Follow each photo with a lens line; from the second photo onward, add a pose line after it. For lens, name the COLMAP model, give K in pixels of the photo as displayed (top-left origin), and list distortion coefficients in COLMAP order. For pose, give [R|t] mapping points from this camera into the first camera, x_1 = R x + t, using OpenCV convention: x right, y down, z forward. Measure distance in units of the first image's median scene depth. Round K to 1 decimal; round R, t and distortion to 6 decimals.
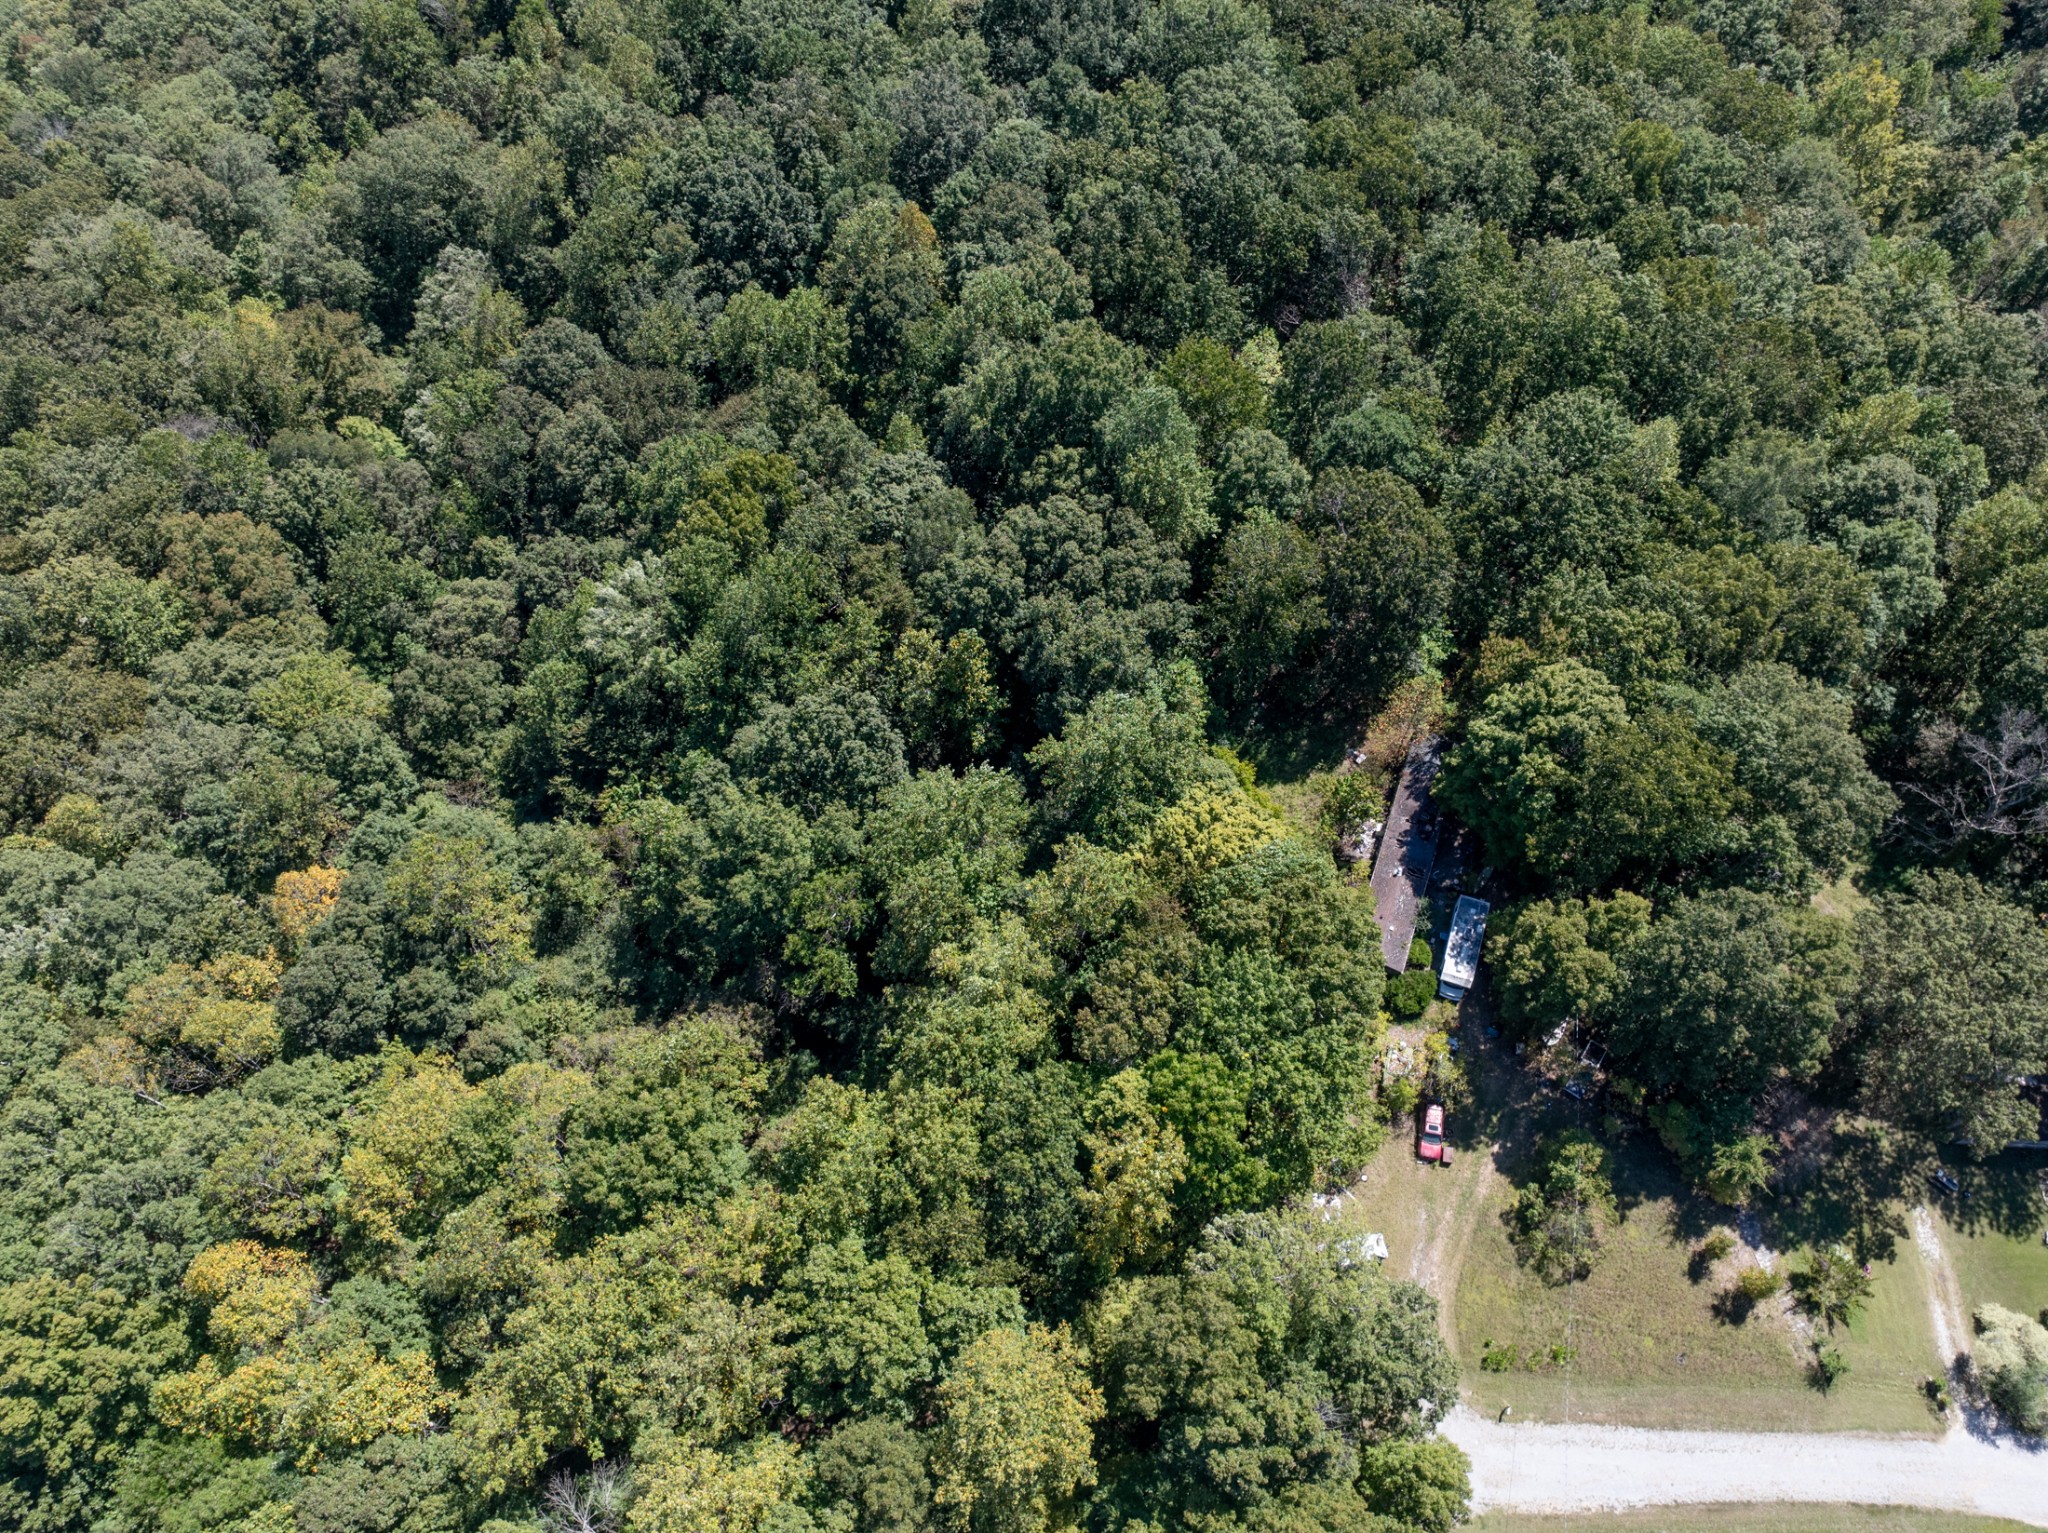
lens RADIAL K [[1437.4, 0, 1030.1], [0, 1437.4, 752.6], [0, 0, 1]] dist [-0.056666, 0.028701]
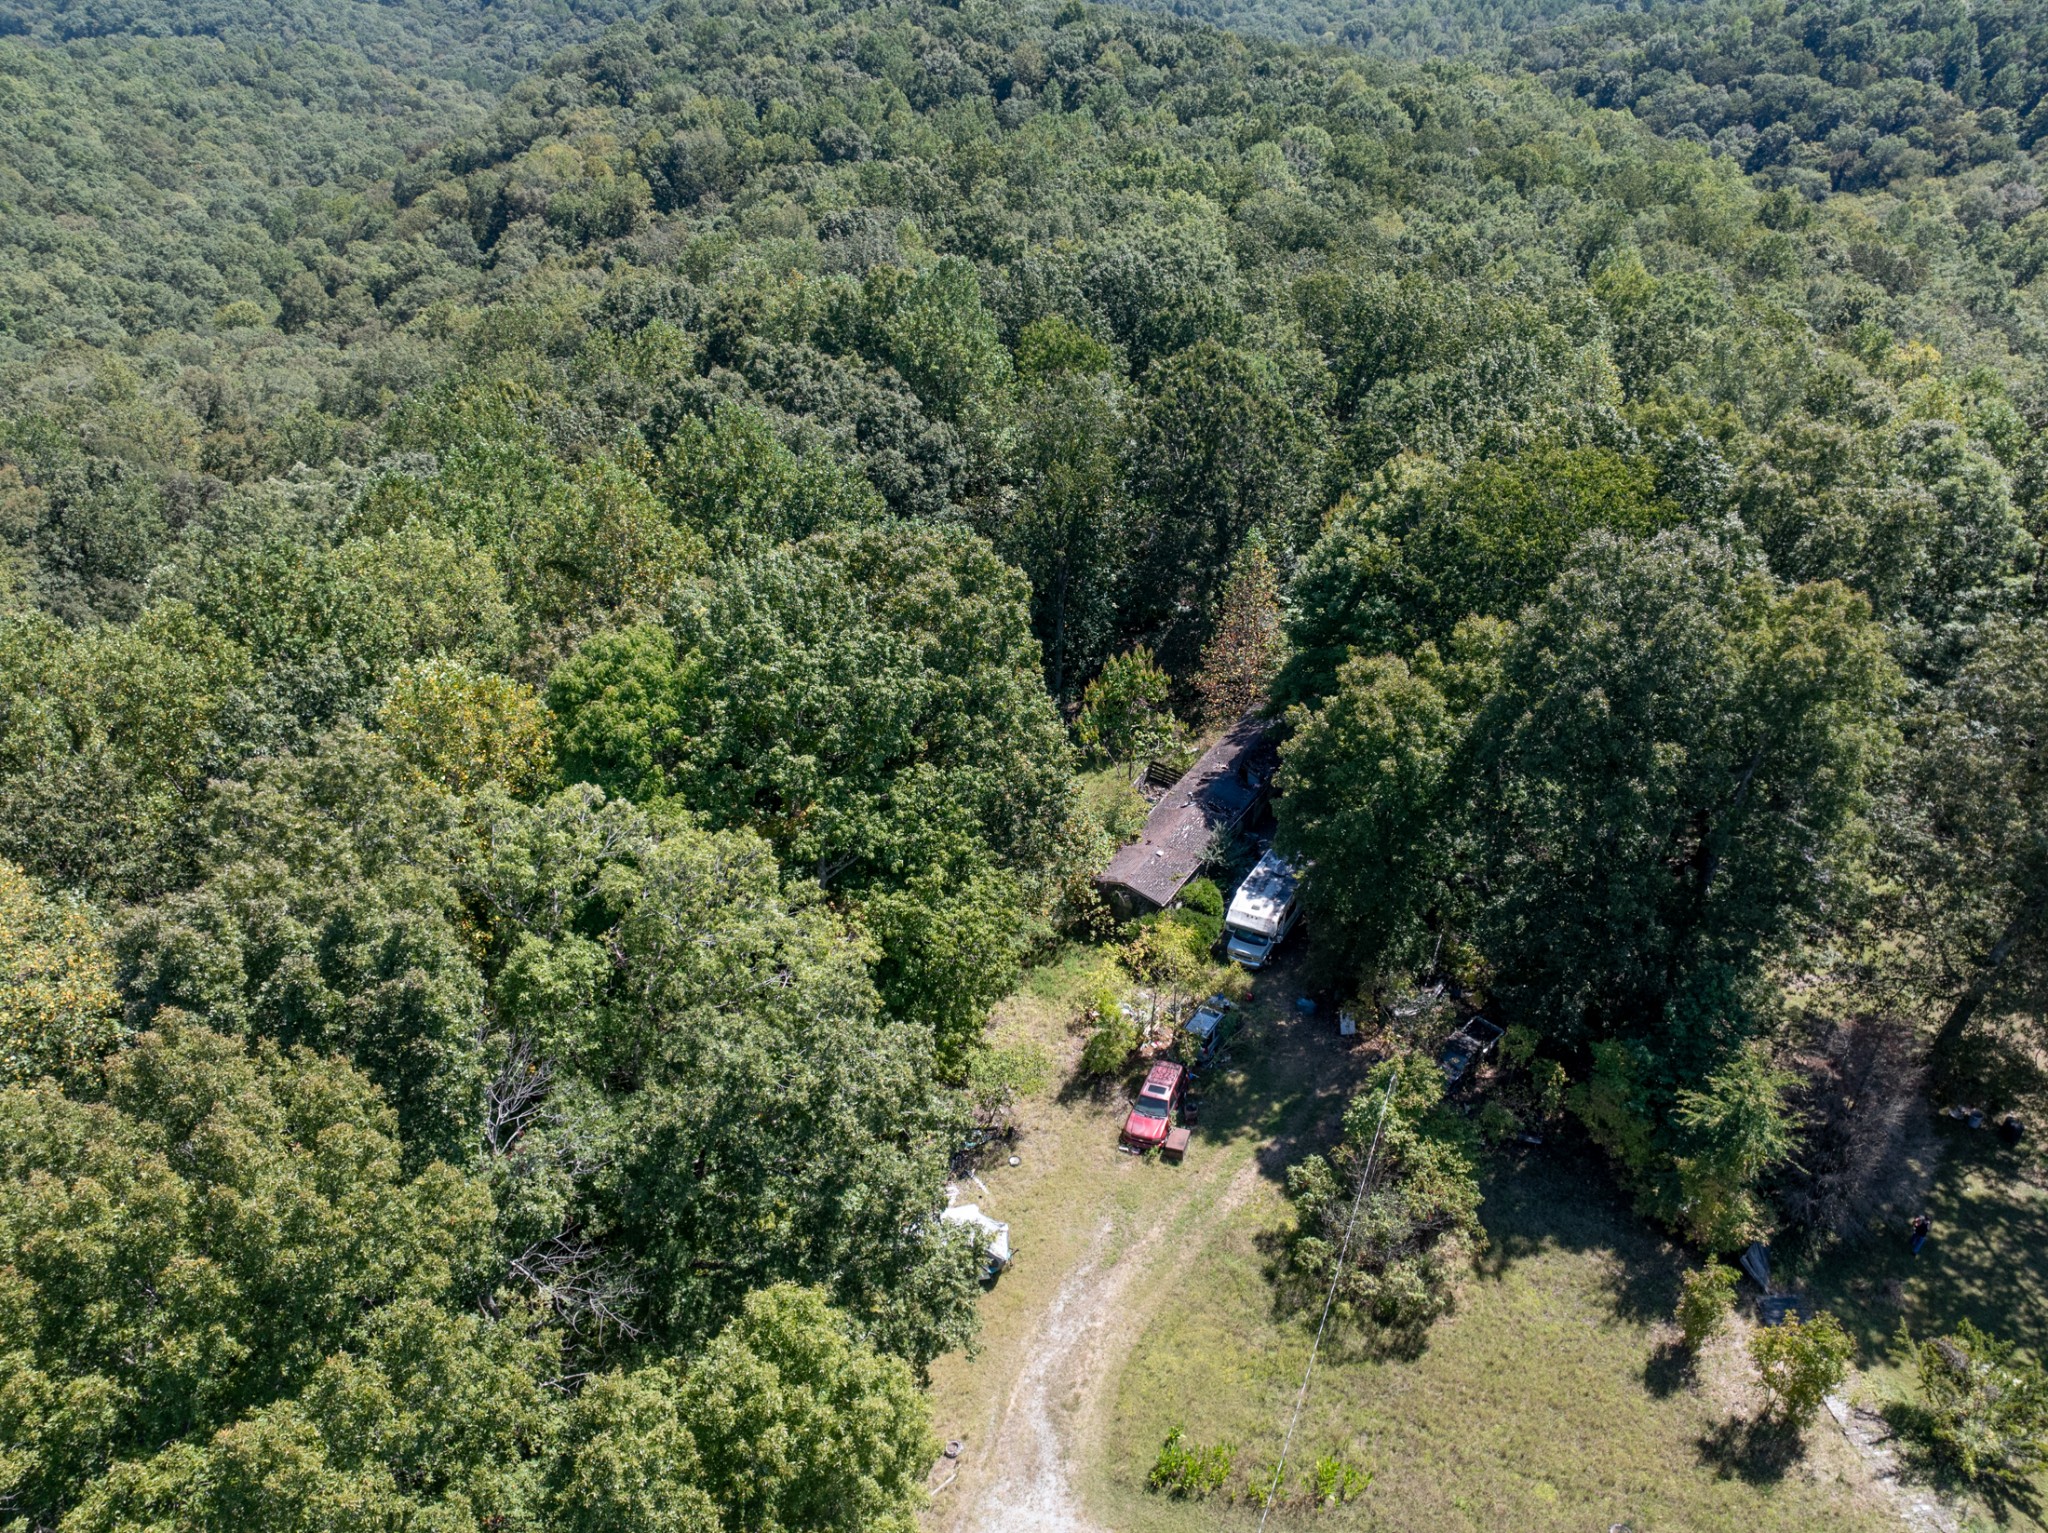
lens RADIAL K [[1437.4, 0, 1033.9], [0, 1437.4, 767.1], [0, 0, 1]] dist [-0.056666, 0.028701]
pose [[0.984748, 0.088604, -0.149733, 0.296943], [-0.152736, 0.852394, -0.500096, 0.422061], [0.083322, 0.515338, 0.852927, 0.455361]]
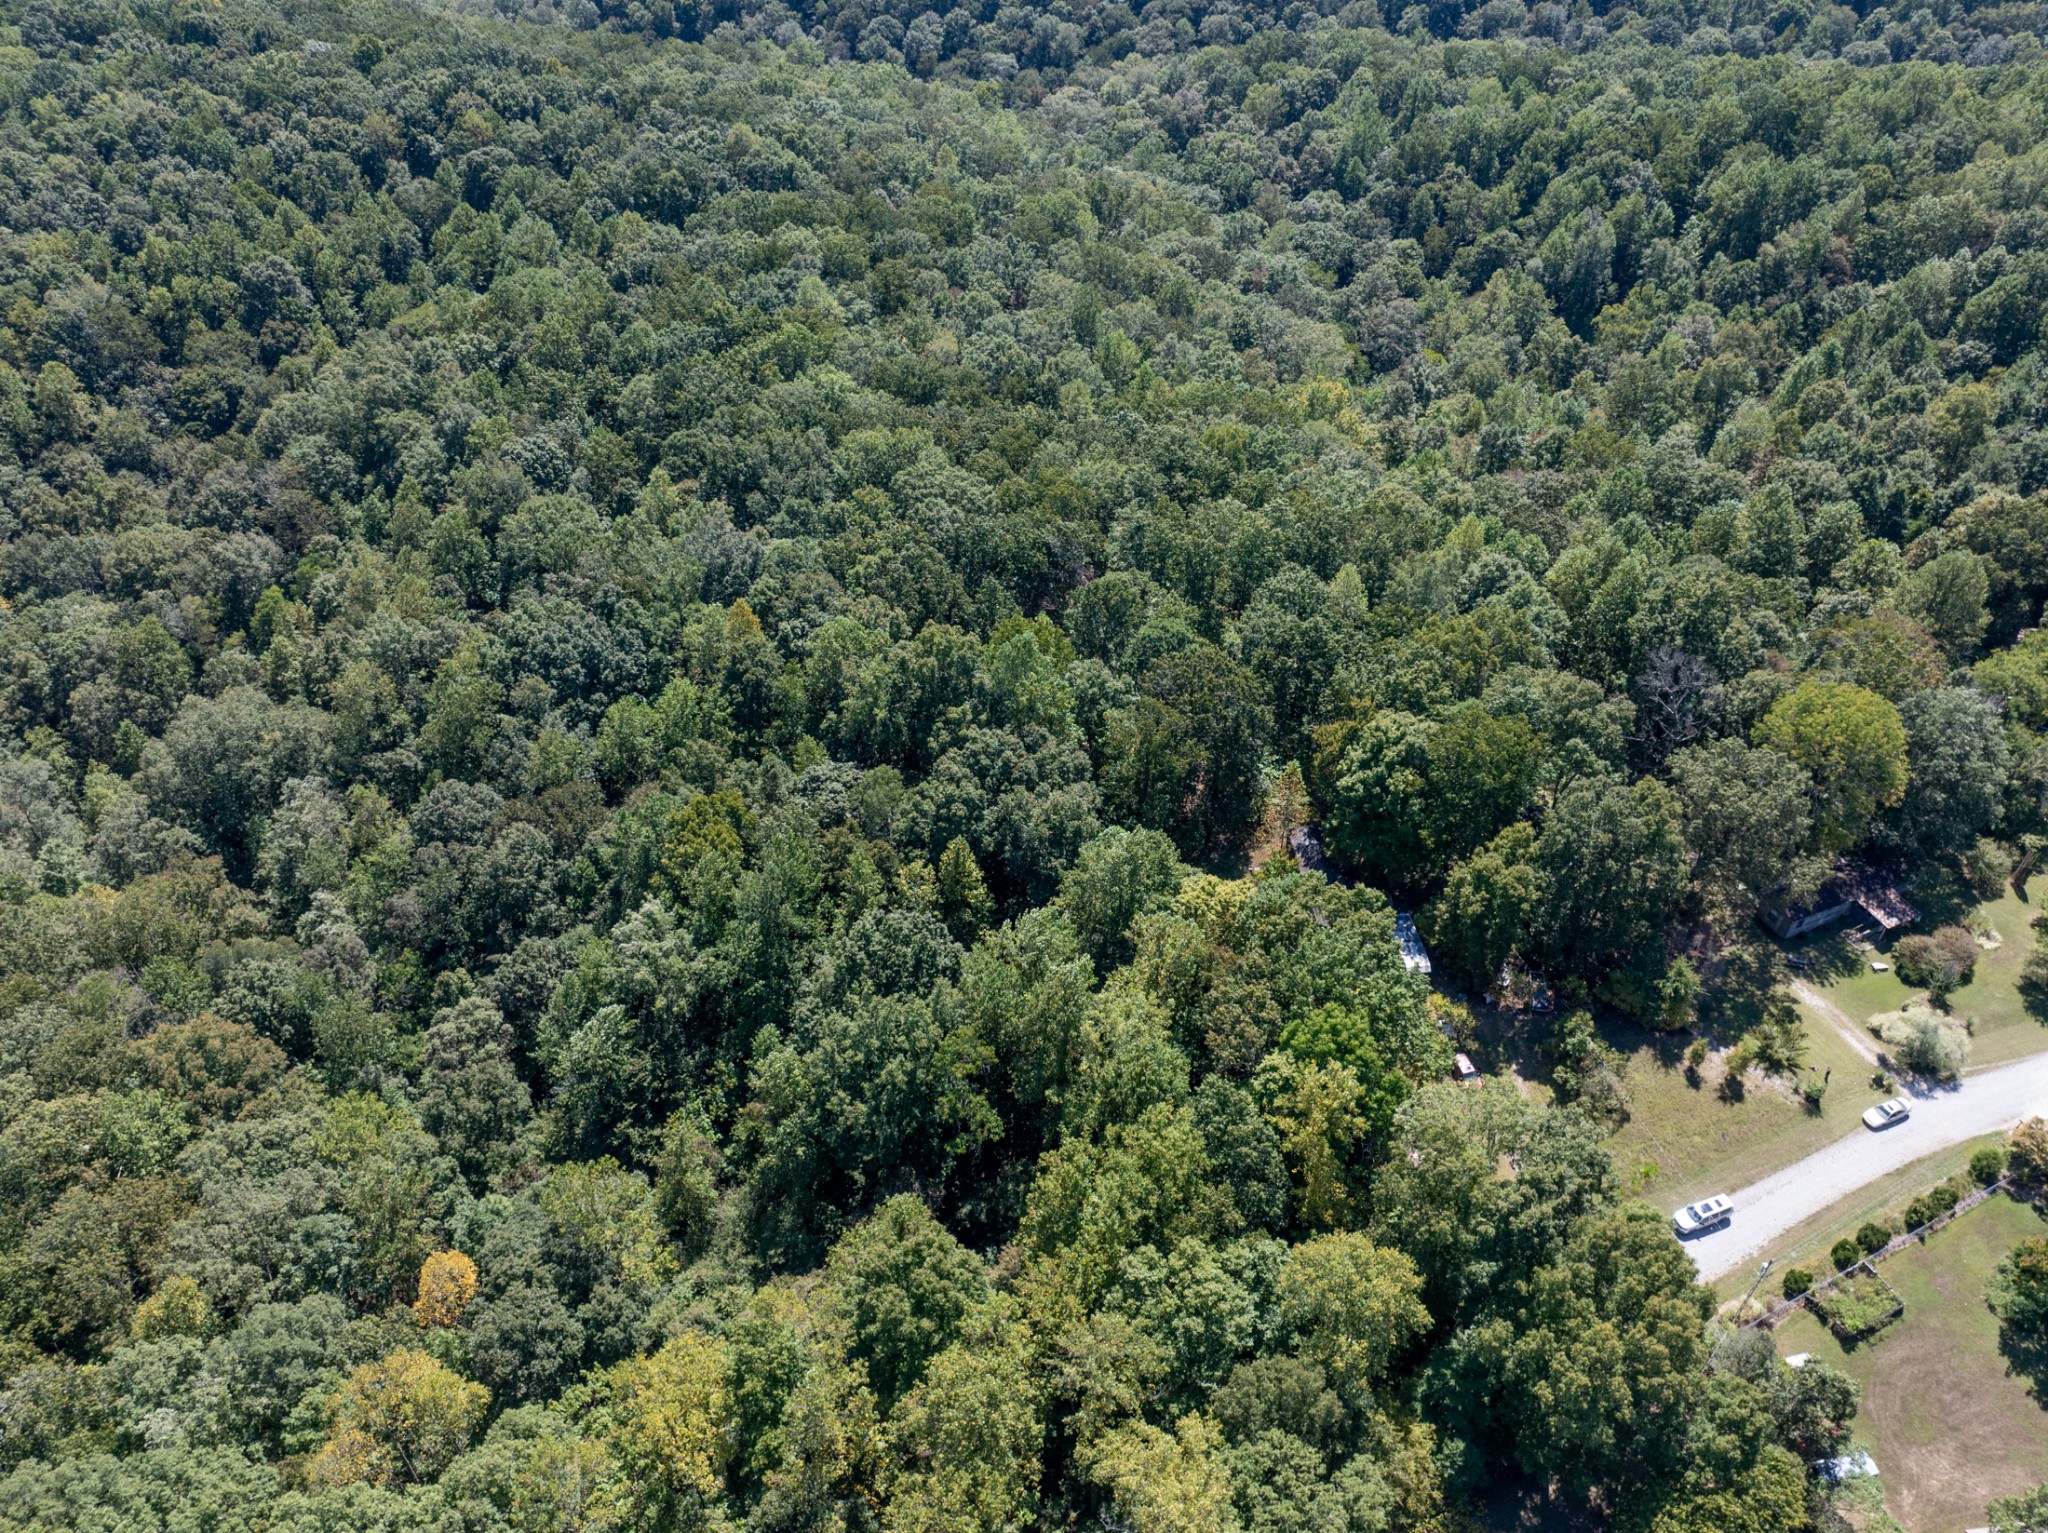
lens RADIAL K [[1437.4, 0, 1025.0], [0, 1437.4, 765.0], [0, 0, 1]] dist [-0.056666, 0.028701]
pose [[0.898722, -0.285295, 0.333025, -0.381935], [0.386460, 0.874182, -0.294032, 0.240029], [-0.207238, 0.392954, 0.895901, -0.122525]]
